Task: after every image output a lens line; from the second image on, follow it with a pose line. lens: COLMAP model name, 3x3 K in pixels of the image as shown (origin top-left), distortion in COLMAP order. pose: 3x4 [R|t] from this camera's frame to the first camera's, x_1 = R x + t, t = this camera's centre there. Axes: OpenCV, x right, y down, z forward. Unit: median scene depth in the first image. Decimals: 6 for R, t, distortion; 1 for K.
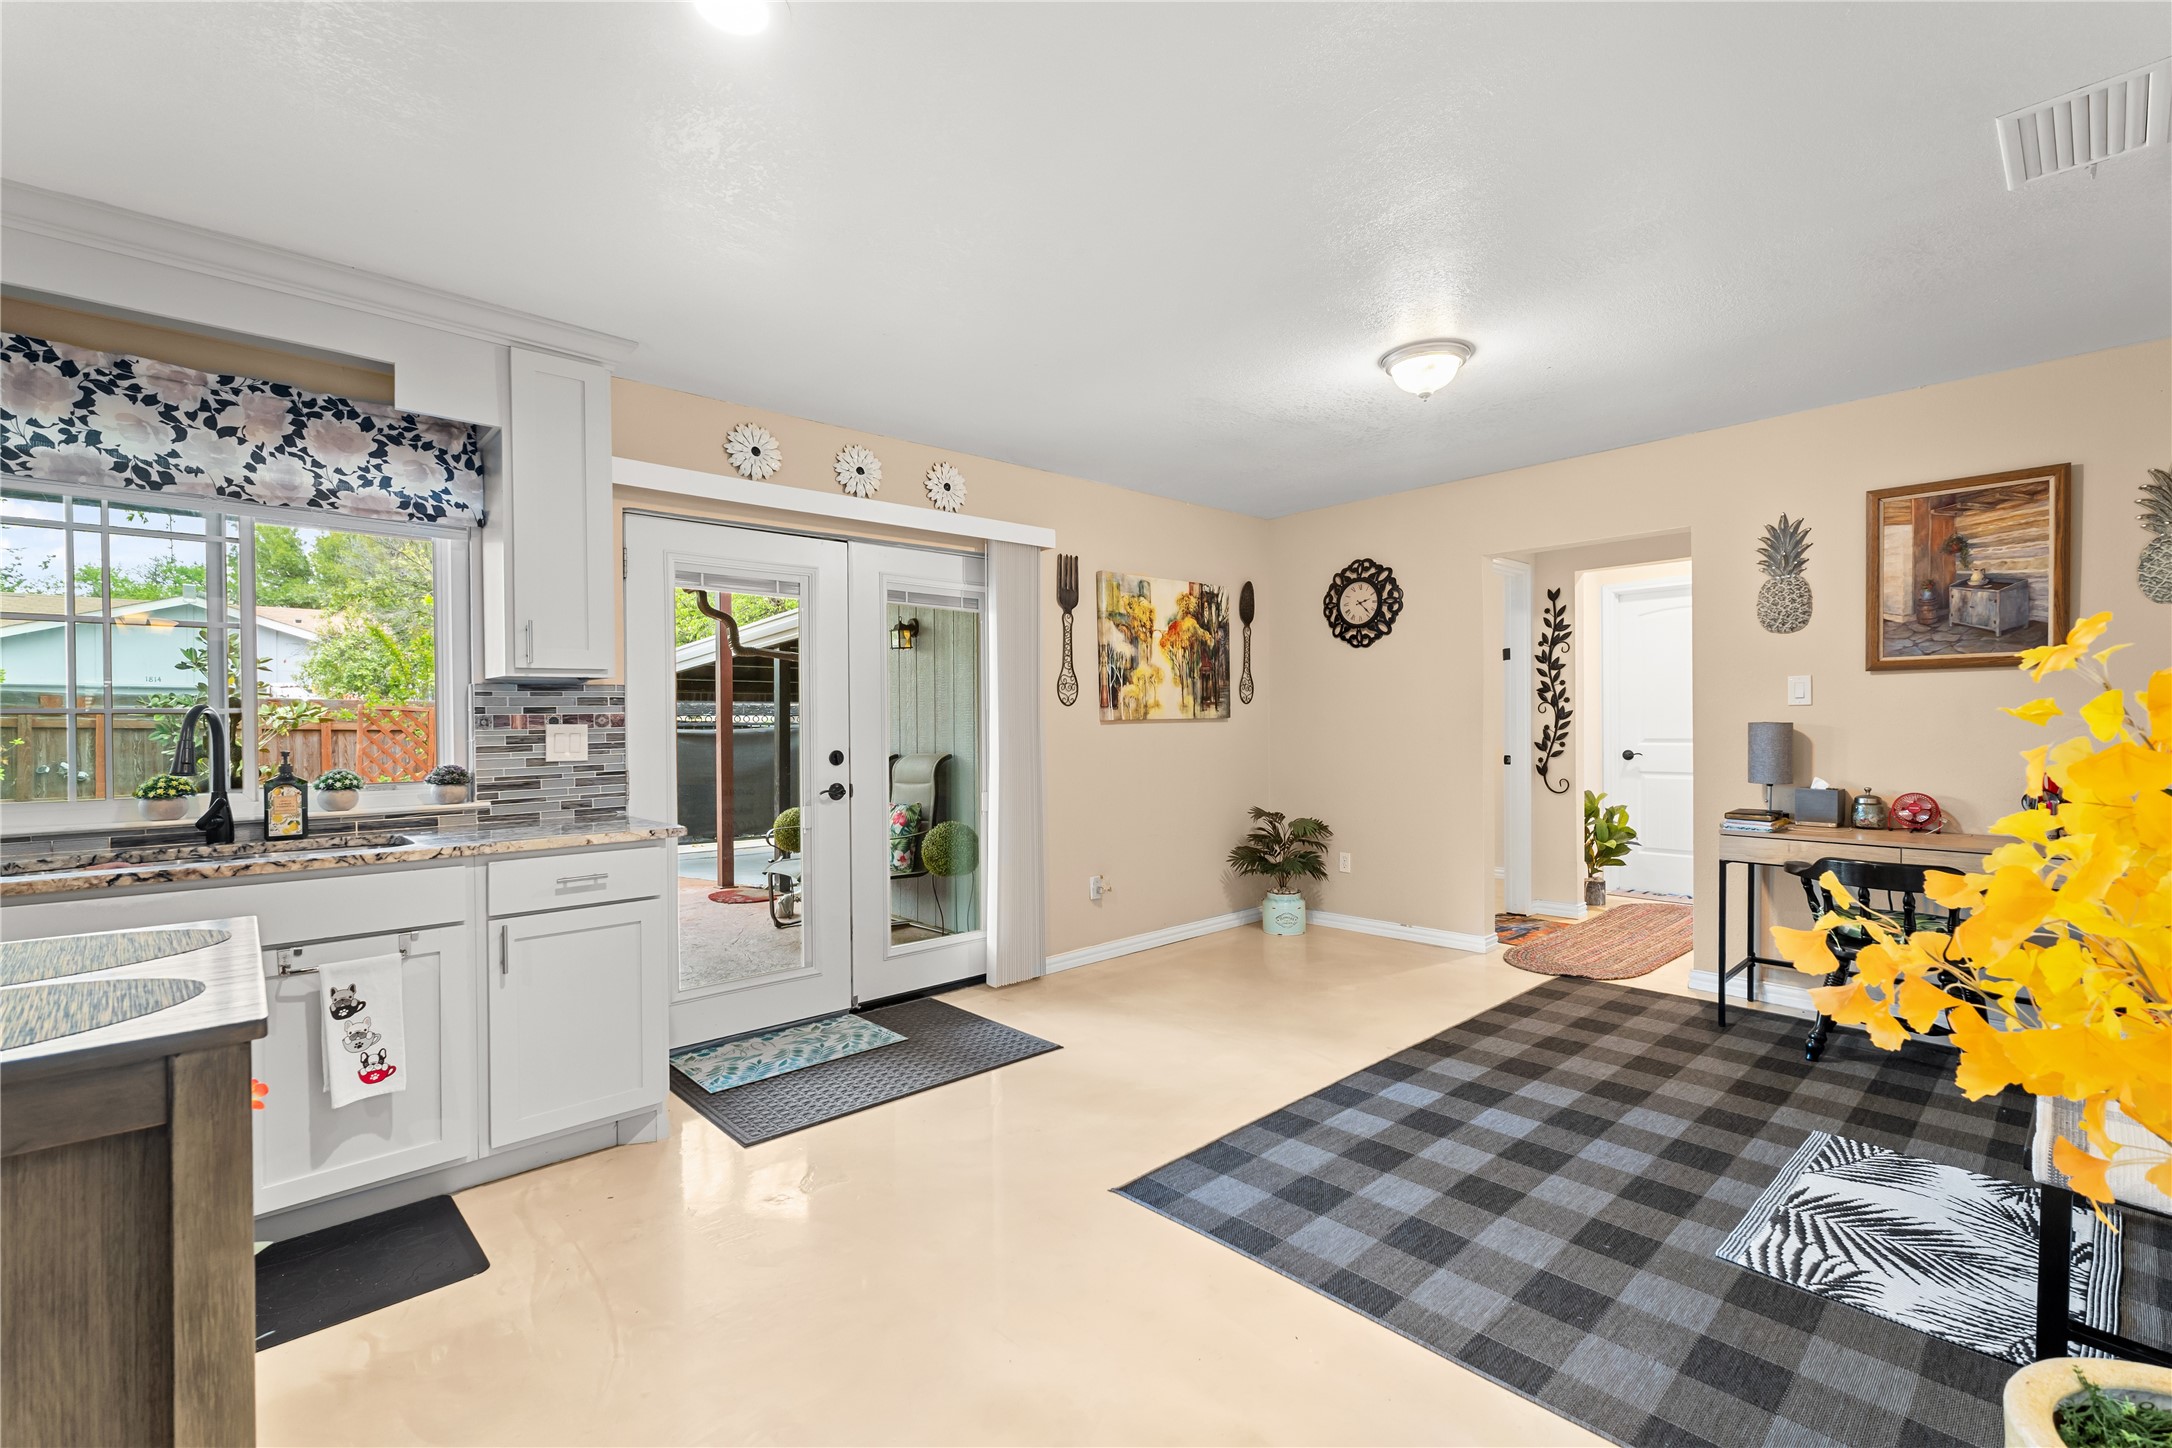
lens RADIAL K [[942.1, 0, 1074.1], [0, 942.1, 734.8], [0, 0, 1]] dist [0.004524, -0.000696]
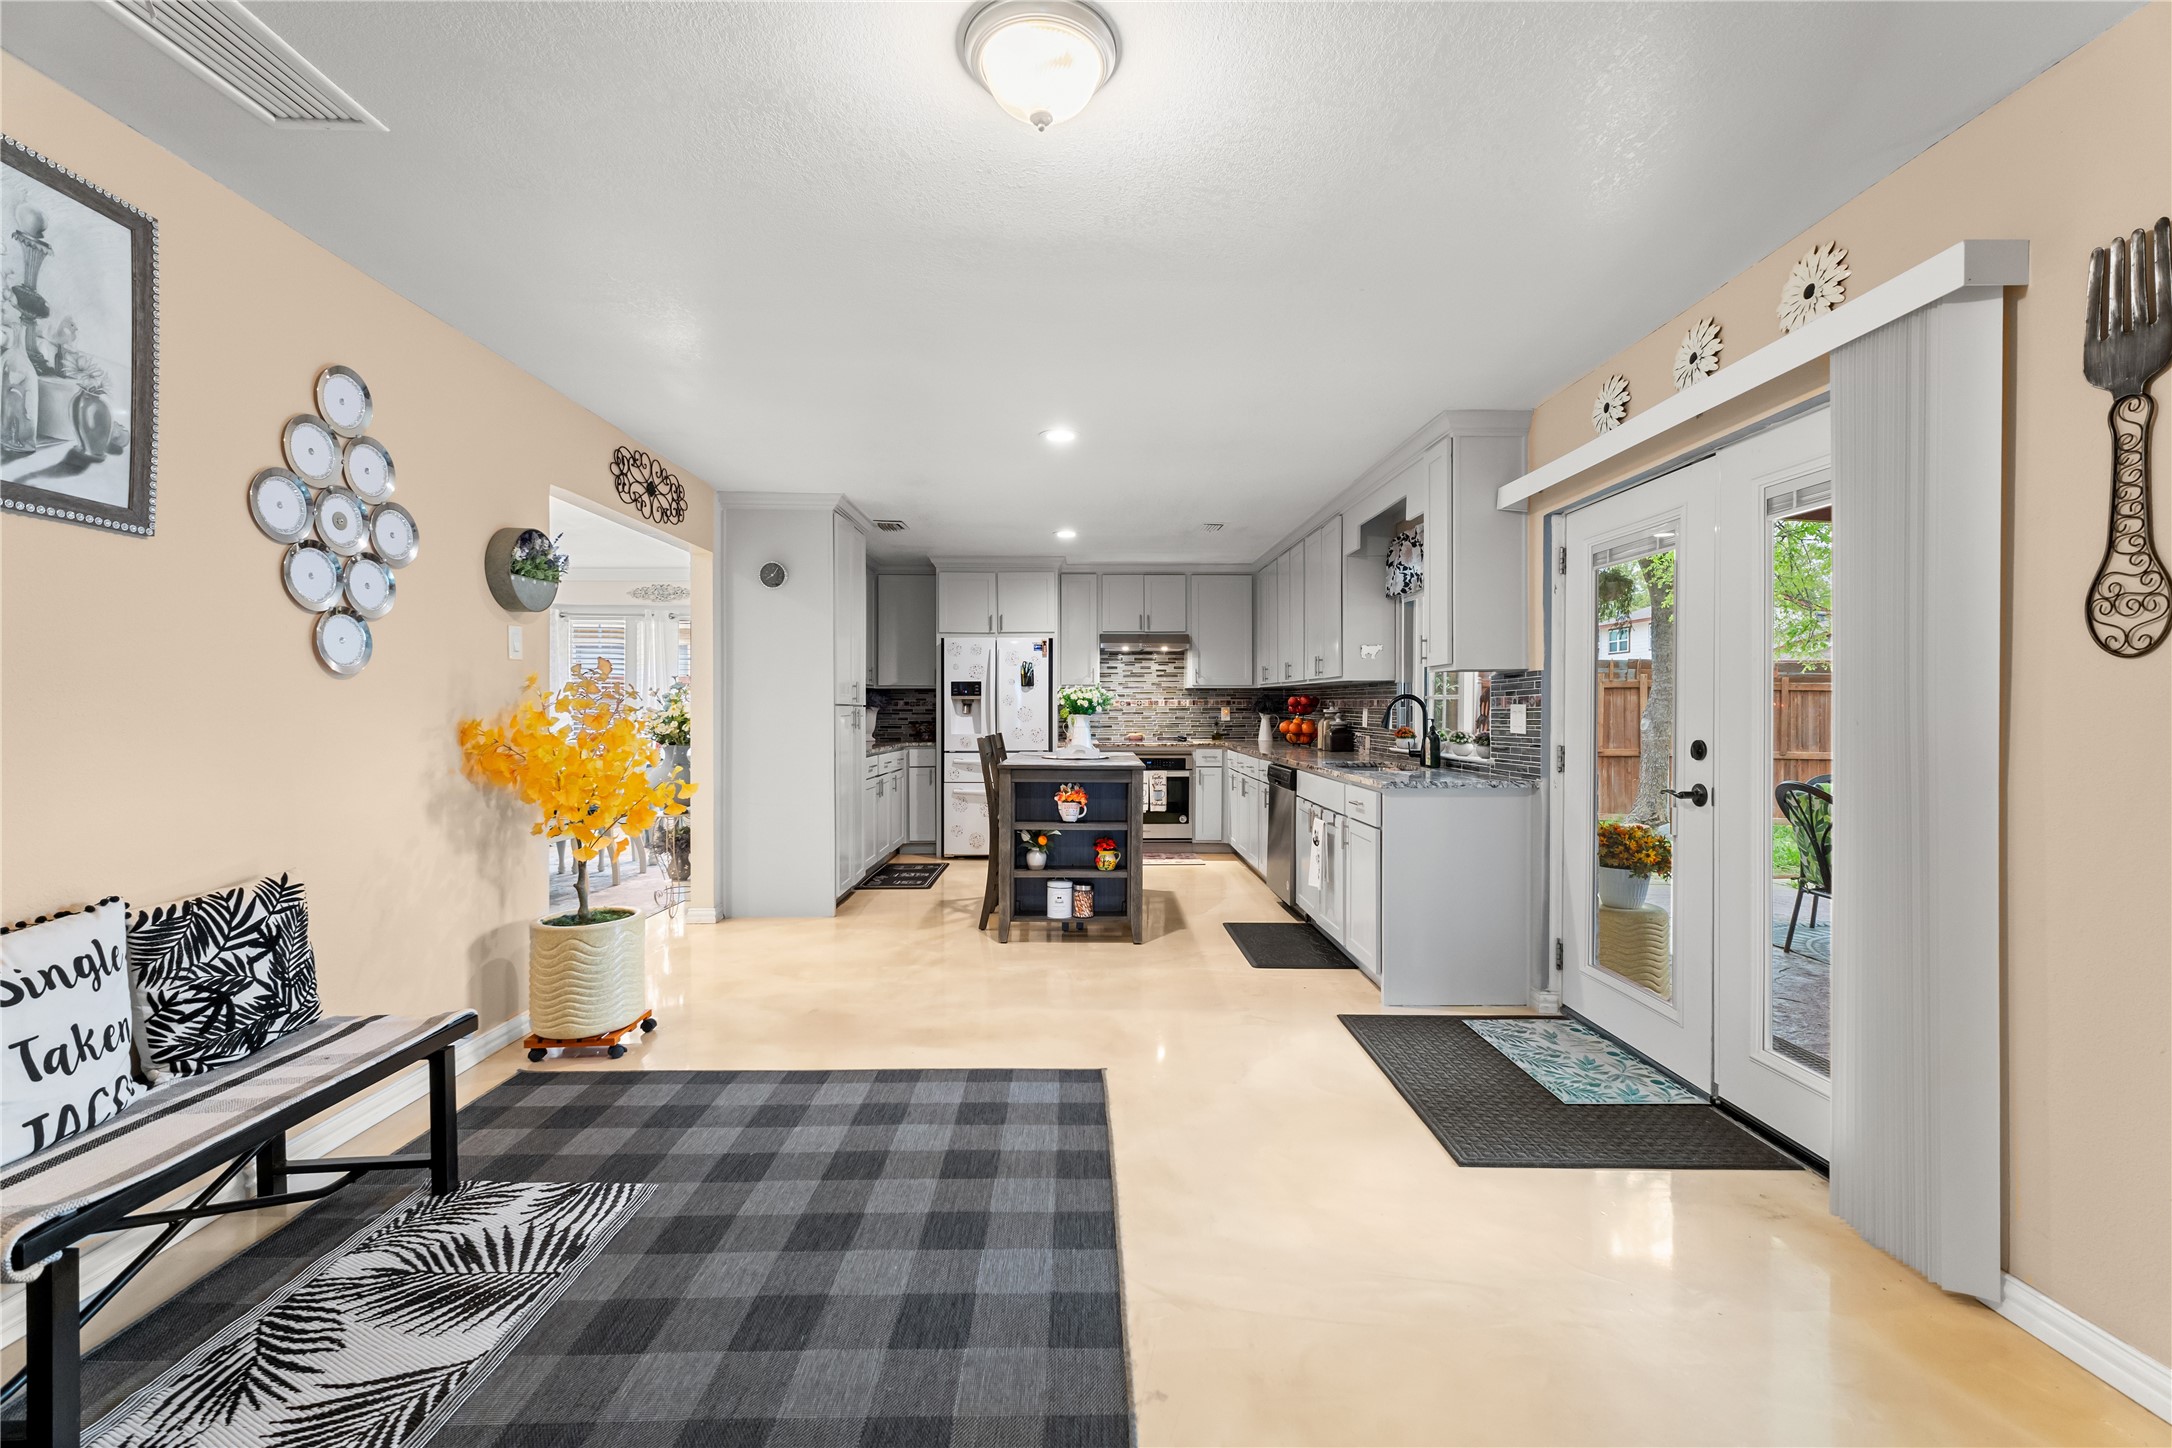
lens RADIAL K [[942.1, 0, 1100.2], [0, 942.1, 716.0], [0, 0, 1]] dist [0.004524, -0.000696]
pose [[-0.656597, 0.018353, -0.754018, 1.120170], [0.001273, 0.999729, 0.023225, -0.036007], [0.754240, 0.014289, -0.656443, 2.035317]]
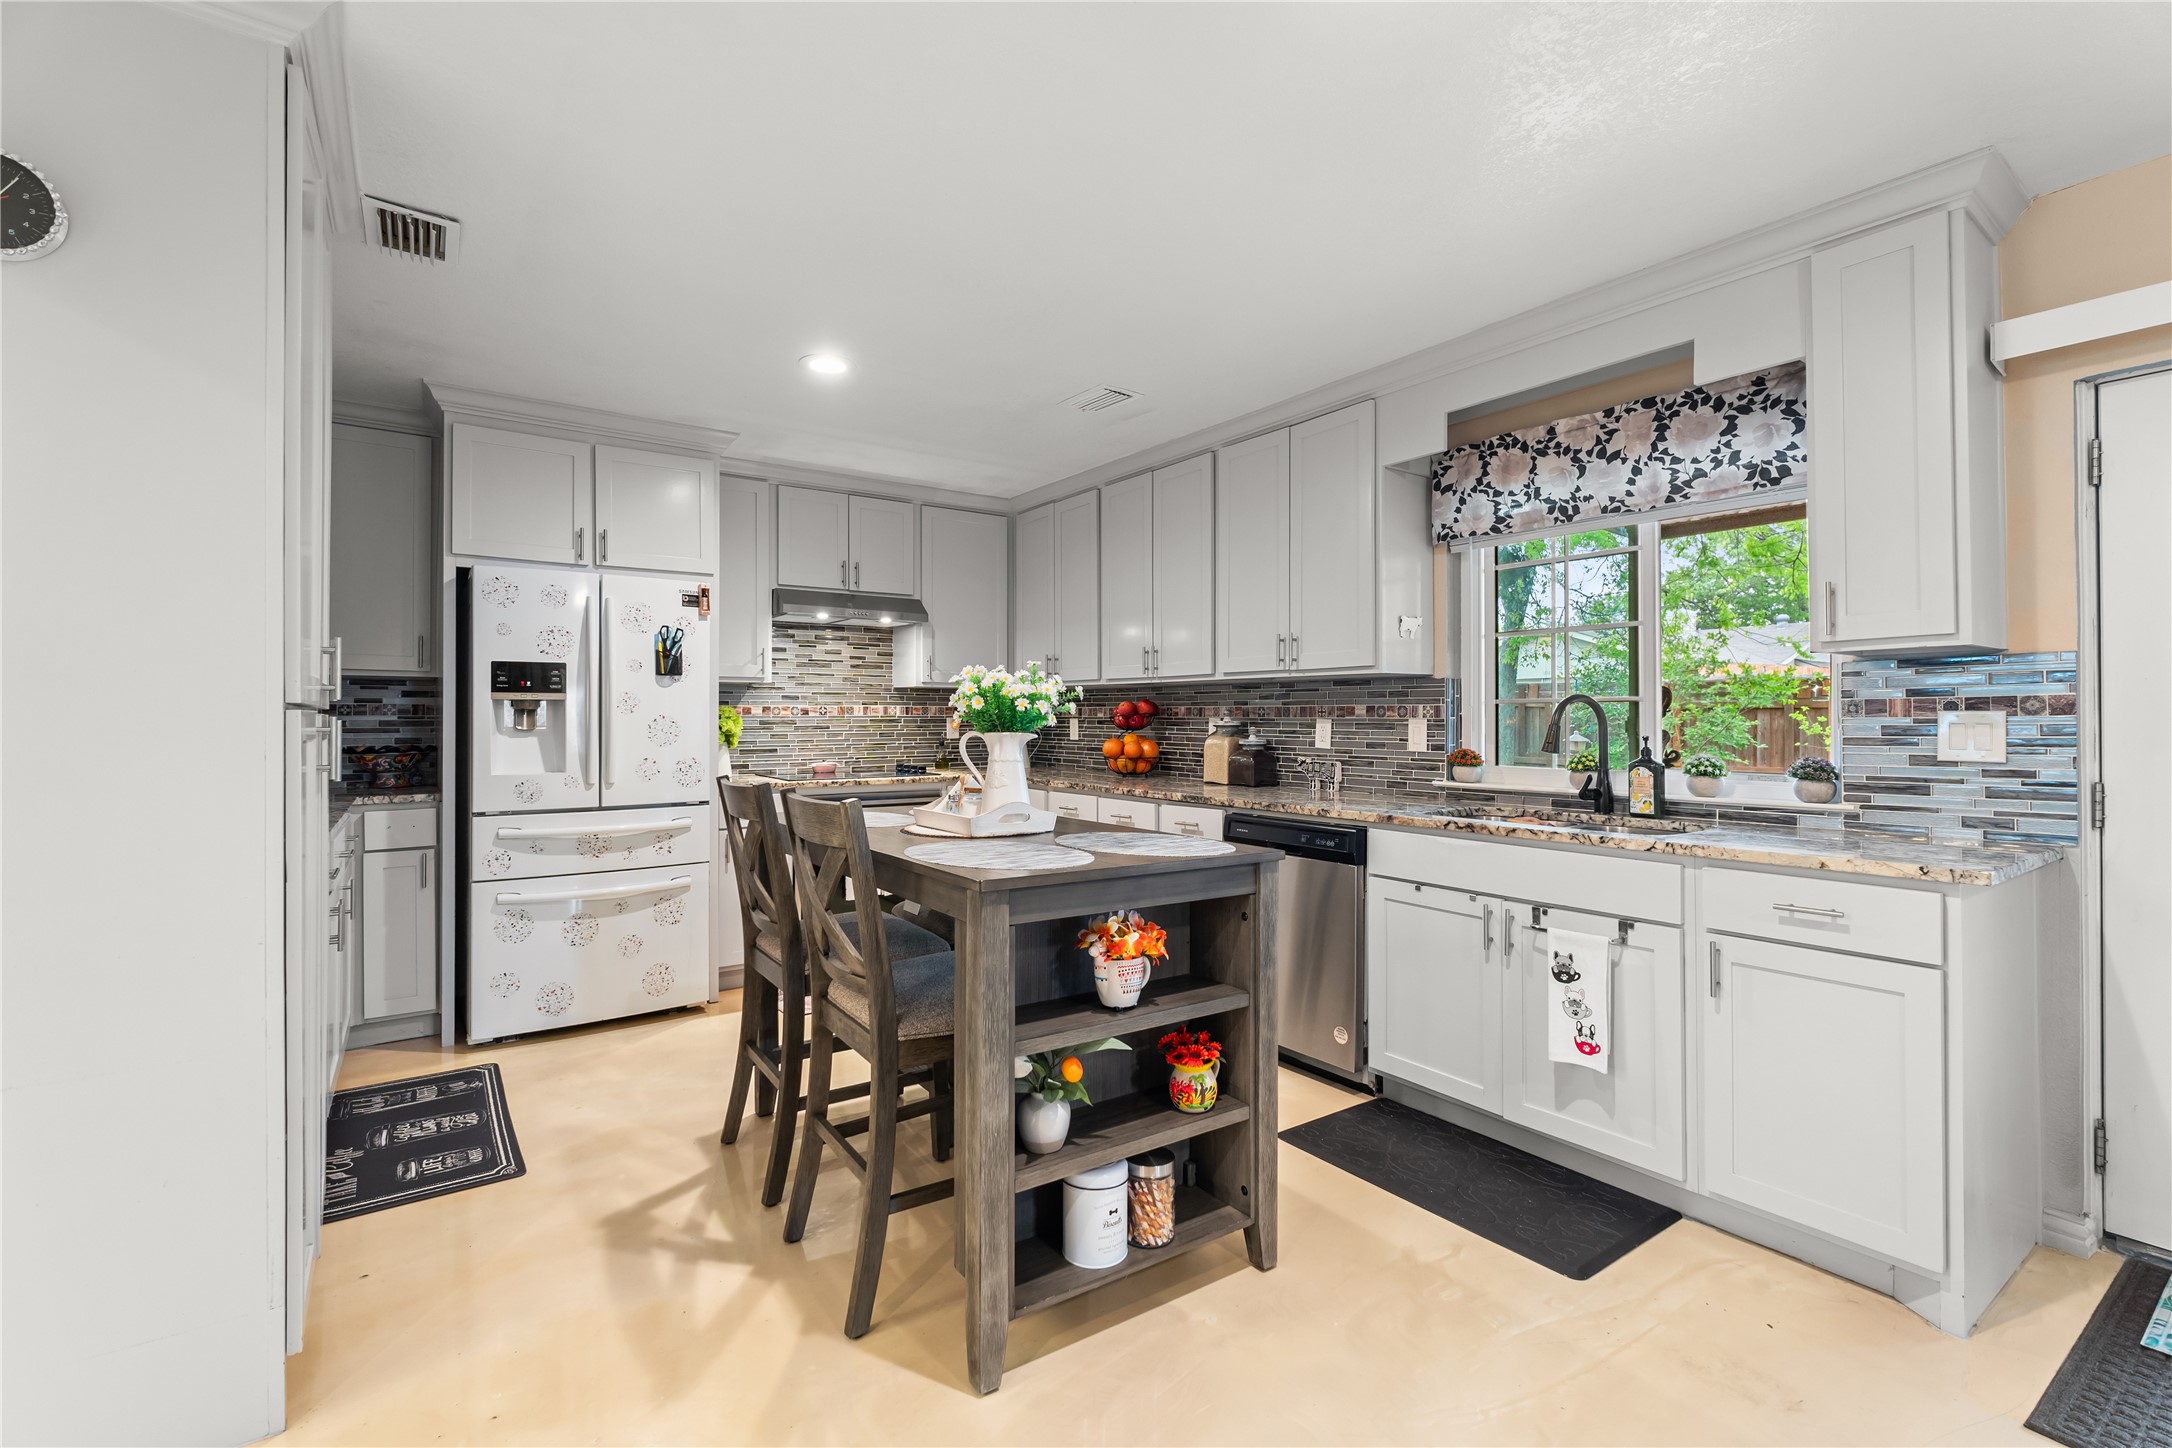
lens RADIAL K [[942.1, 0, 1076.5], [0, 942.1, 708.5], [0, 0, 1]] dist [0.004524, -0.000696]
pose [[-0.119614, -0.000215, -0.992820, 0.303940], [-0.007592, 0.999971, 0.000698, -0.009425], [0.992791, 0.007621, -0.119613, 0.464838]]
